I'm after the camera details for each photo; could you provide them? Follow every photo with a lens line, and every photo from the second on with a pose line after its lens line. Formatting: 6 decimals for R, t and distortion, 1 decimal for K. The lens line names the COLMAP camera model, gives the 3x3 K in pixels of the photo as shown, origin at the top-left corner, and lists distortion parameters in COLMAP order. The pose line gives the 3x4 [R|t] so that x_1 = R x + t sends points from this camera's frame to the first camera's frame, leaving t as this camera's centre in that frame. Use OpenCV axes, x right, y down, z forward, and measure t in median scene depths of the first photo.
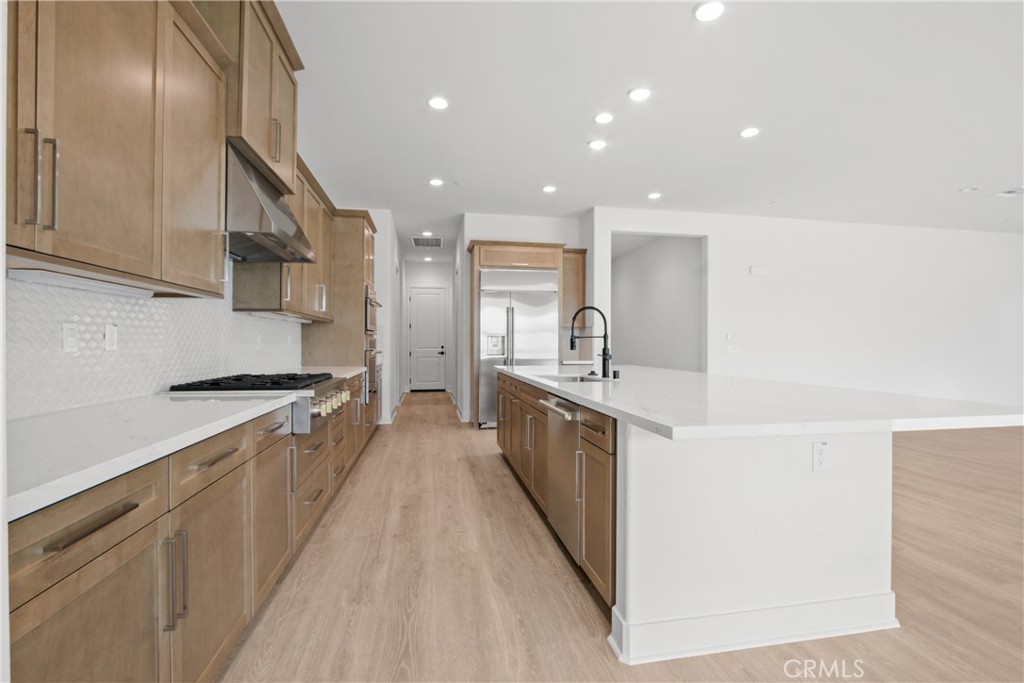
lens RADIAL K [[471.1, 0, 512.0], [0, 471.1, 341.5], [0, 0, 1]] dist [-0.000713, -0.000013]
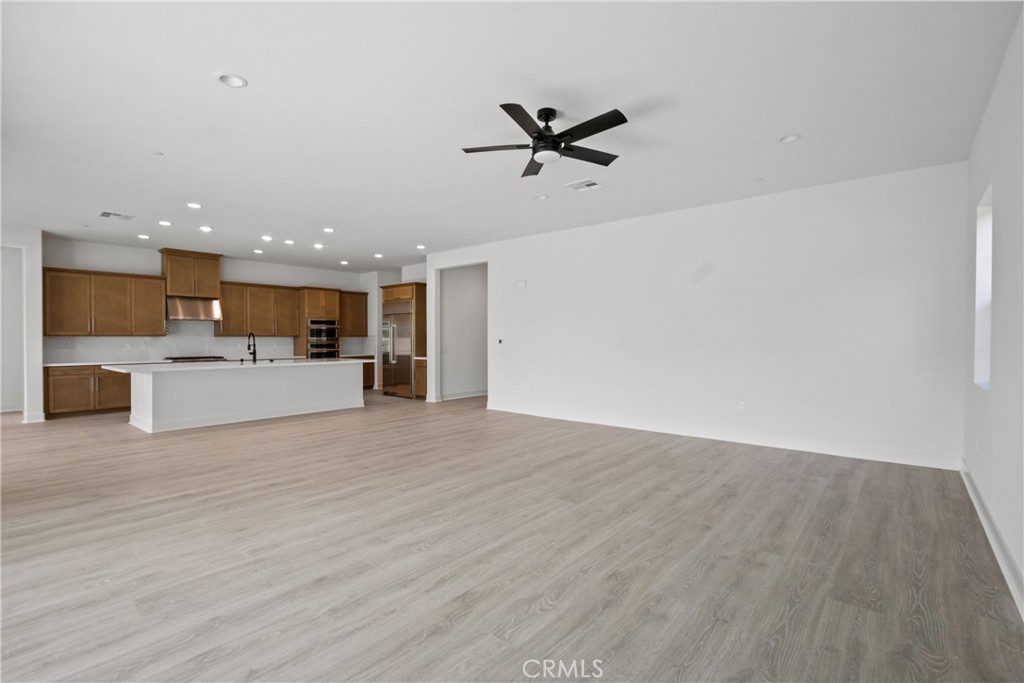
lens RADIAL K [[474.2, 0, 512.0], [0, 474.2, 341.5], [0, 0, 1]] dist [-0.018141, 0.000837]
pose [[0.641964, -0.001512, -0.766733, 1.705878], [0.005687, 0.999980, 0.002790, -0.015807], [0.766714, -0.006152, 0.641960, 0.274802]]
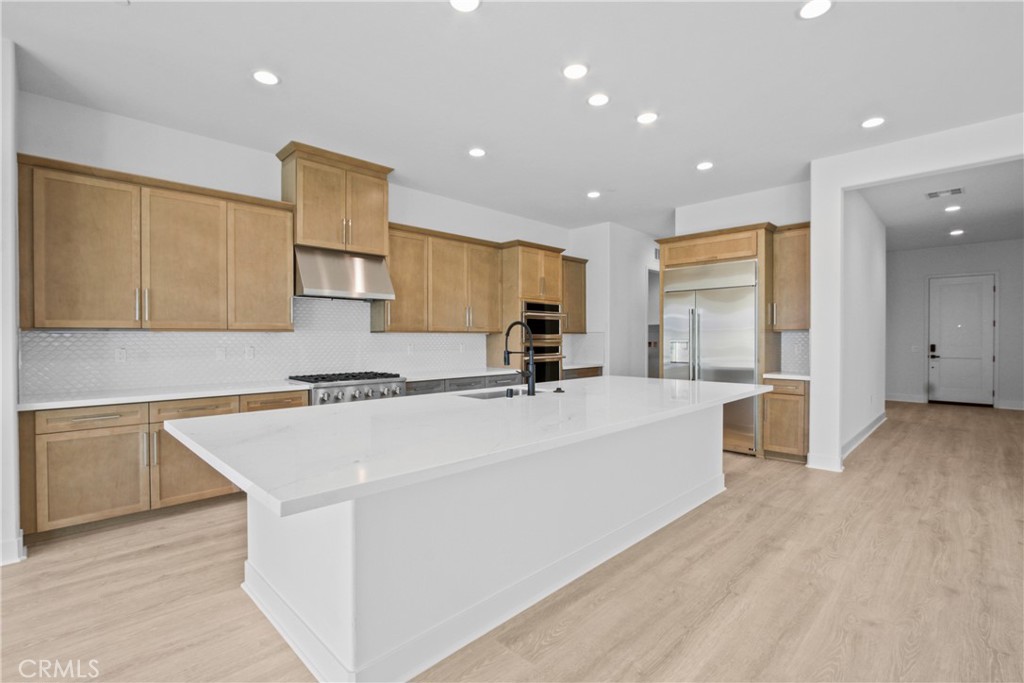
lens RADIAL K [[474.2, 0, 512.0], [0, 474.2, 341.5], [0, 0, 1]] dist [-0.018141, 0.000837]
pose [[0.577913, 0.000969, -0.816098, 0.561692], [0.005914, 0.999968, 0.005376, -0.022003], [0.816077, -0.007934, 0.577889, 0.245747]]
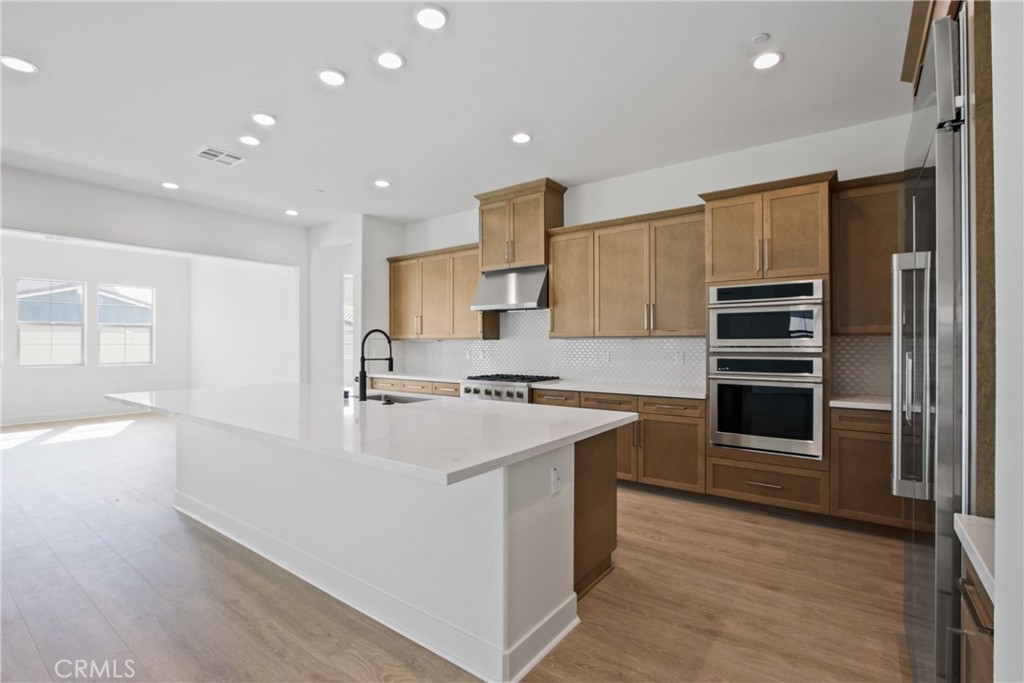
lens RADIAL K [[474.2, 0, 512.0], [0, 474.2, 341.5], [0, 0, 1]] dist [-0.018141, 0.000837]
pose [[-0.726100, -0.007423, -0.687549, 0.380186], [-0.003300, 0.999968, -0.007310, -0.023675], [0.687581, -0.003039, -0.726101, 1.147848]]
